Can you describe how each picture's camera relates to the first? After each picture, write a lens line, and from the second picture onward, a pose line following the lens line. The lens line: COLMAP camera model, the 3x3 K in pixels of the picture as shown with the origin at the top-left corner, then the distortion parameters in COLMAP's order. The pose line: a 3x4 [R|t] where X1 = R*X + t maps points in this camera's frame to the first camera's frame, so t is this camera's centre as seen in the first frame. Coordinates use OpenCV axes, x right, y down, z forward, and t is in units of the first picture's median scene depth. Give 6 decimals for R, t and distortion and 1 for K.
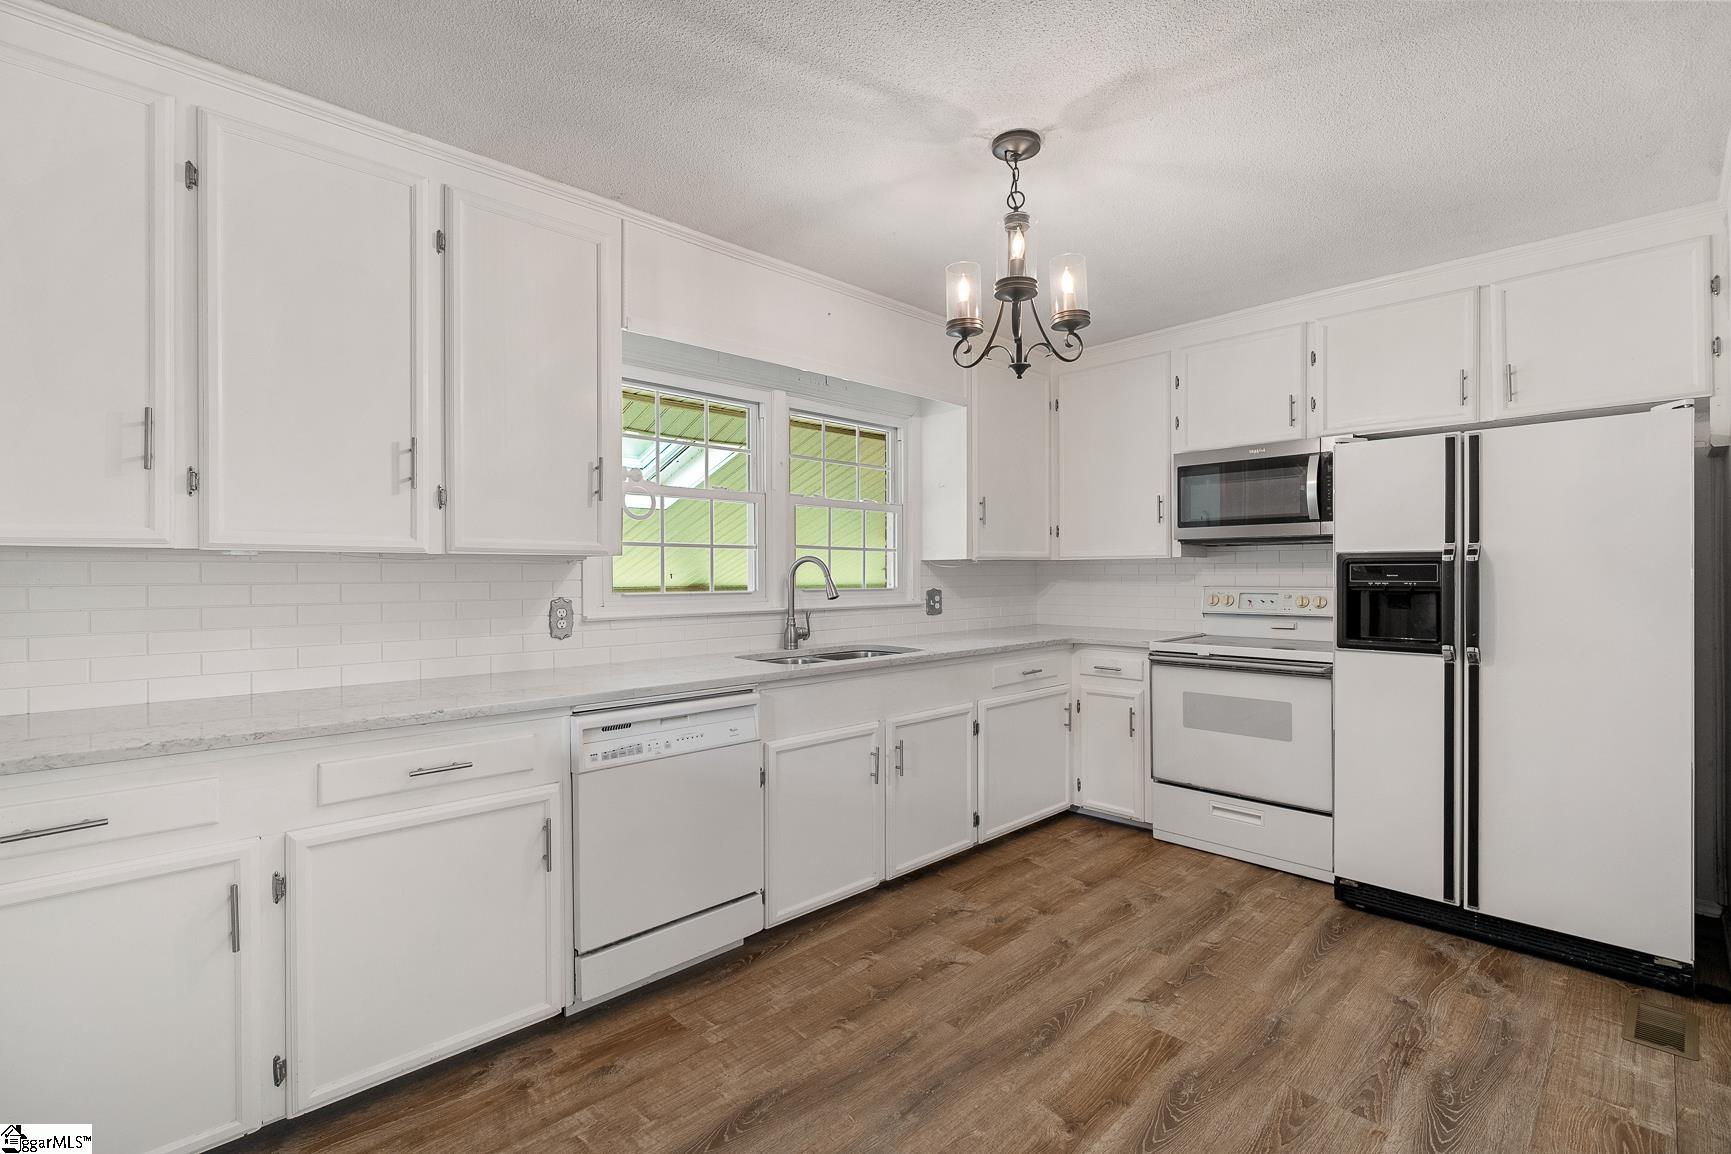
lens RADIAL K [[785.3, 0, 883.6], [0, 785.3, 570.9], [0, 0, 1]] dist [-0.012937, 0.006415]
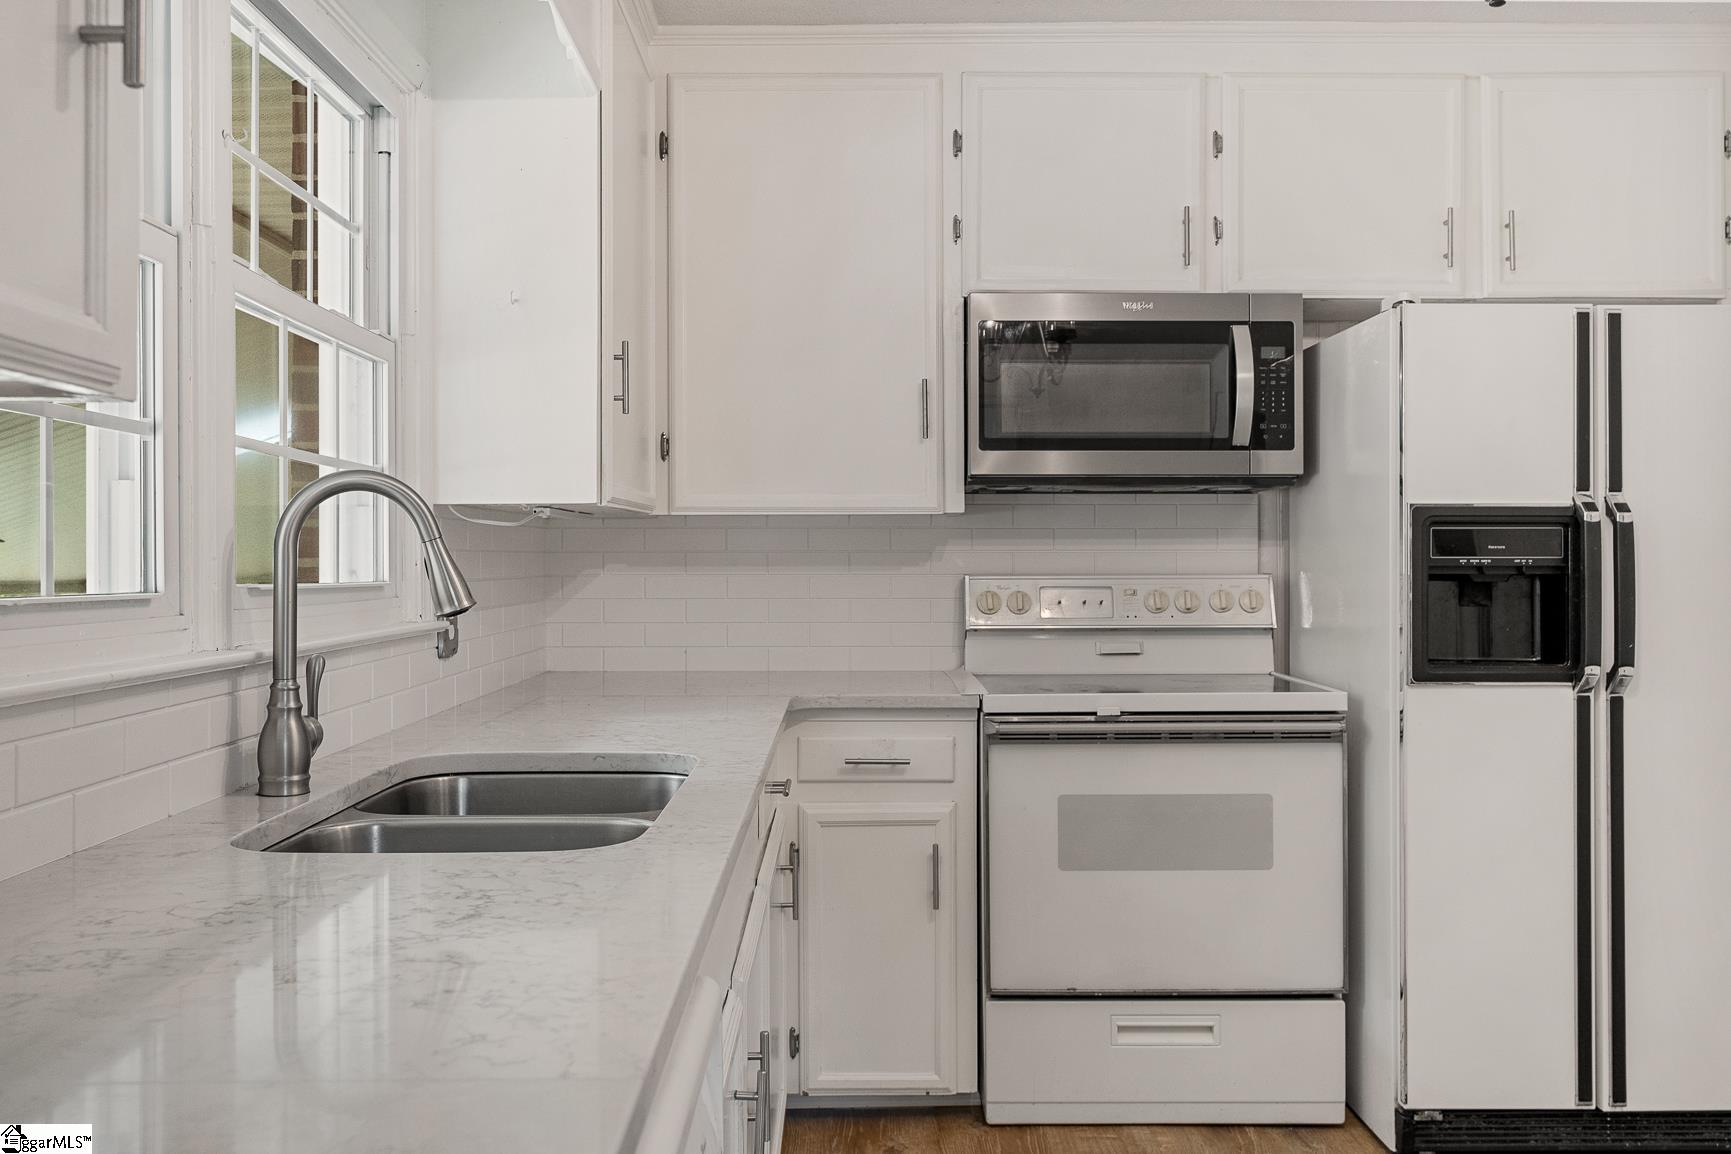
lens RADIAL K [[1492.1, 0, 862.2], [0, 1492.1, 563.1], [0, 0, 1]] dist [0.010563, 0.015712]
pose [[0.689461, 0.003064, 0.724317, -0.357706], [-0.002246, 0.999995, -0.002093, 0.016536], [-0.724320, -0.000184, 0.689464, 0.476256]]
